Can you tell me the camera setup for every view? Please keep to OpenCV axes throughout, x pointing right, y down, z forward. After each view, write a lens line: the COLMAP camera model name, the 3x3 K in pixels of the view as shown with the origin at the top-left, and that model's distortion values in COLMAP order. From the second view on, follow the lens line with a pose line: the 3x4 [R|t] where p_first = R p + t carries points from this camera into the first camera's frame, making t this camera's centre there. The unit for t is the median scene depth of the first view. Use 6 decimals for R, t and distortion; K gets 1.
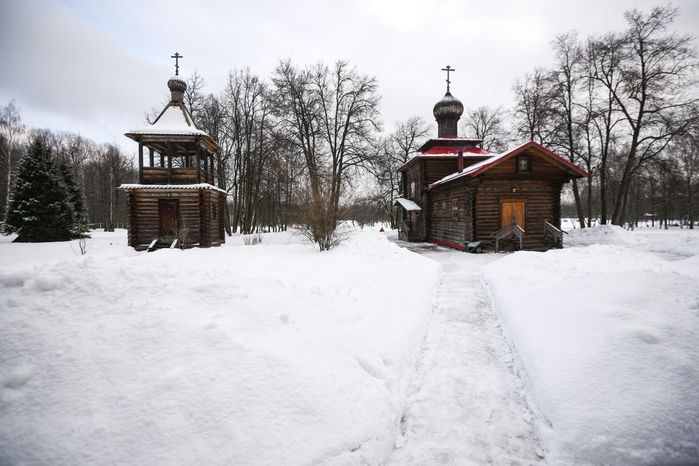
lens RADIAL K [[325.0, 0, 349.5], [0, 325.0, 233.0], [0, 0, 1]] dist [-0.017688, -0.016010]
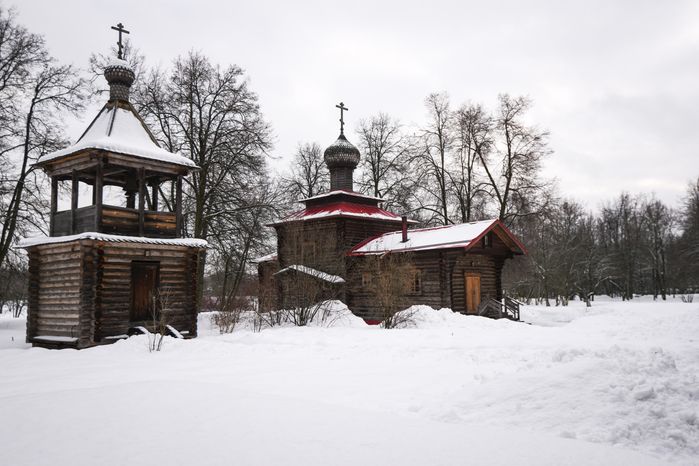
lens RADIAL K [[591.3, 0, 349.5], [0, 591.3, 233.0], [0, 0, 1]] dist [0.007861, 0.001998]
pose [[0.752325, 0.067644, 0.655310, -0.668771], [0.033035, 0.989589, -0.140076, 0.009692], [-0.657964, 0.127031, 0.742258, -0.069209]]
